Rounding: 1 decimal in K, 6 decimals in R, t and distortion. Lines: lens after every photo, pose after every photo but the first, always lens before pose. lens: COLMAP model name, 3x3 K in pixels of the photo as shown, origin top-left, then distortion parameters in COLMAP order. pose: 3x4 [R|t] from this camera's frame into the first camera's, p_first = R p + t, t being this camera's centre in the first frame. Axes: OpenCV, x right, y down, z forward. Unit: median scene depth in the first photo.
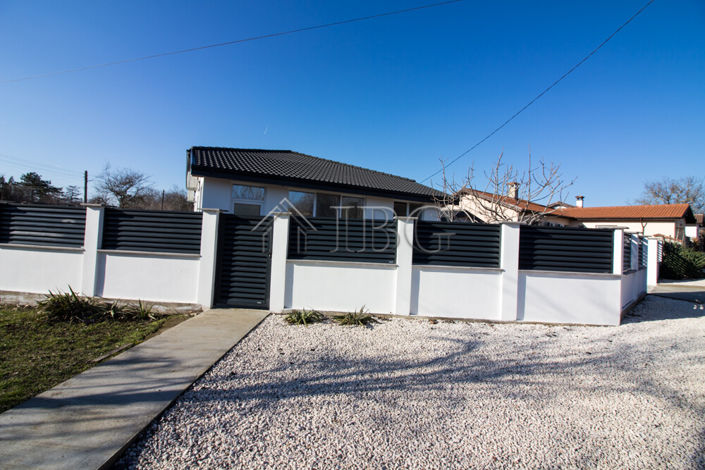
lens RADIAL K [[324.3, 0, 355.0], [0, 324.3, 223.8], [0, 0, 1]] dist [-0.000401, -0.011401]
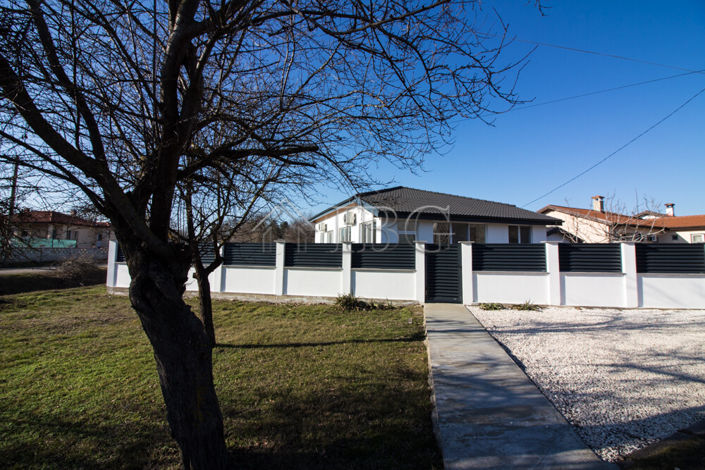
lens RADIAL K [[324.3, 0, 355.0], [0, 324.3, 223.8], [0, 0, 1]] dist [-0.000401, -0.011401]
pose [[0.984742, -0.052398, -0.165945, -0.495490], [0.043145, 0.997332, -0.058882, -0.051770], [0.168588, 0.050824, 0.984375, -0.665807]]
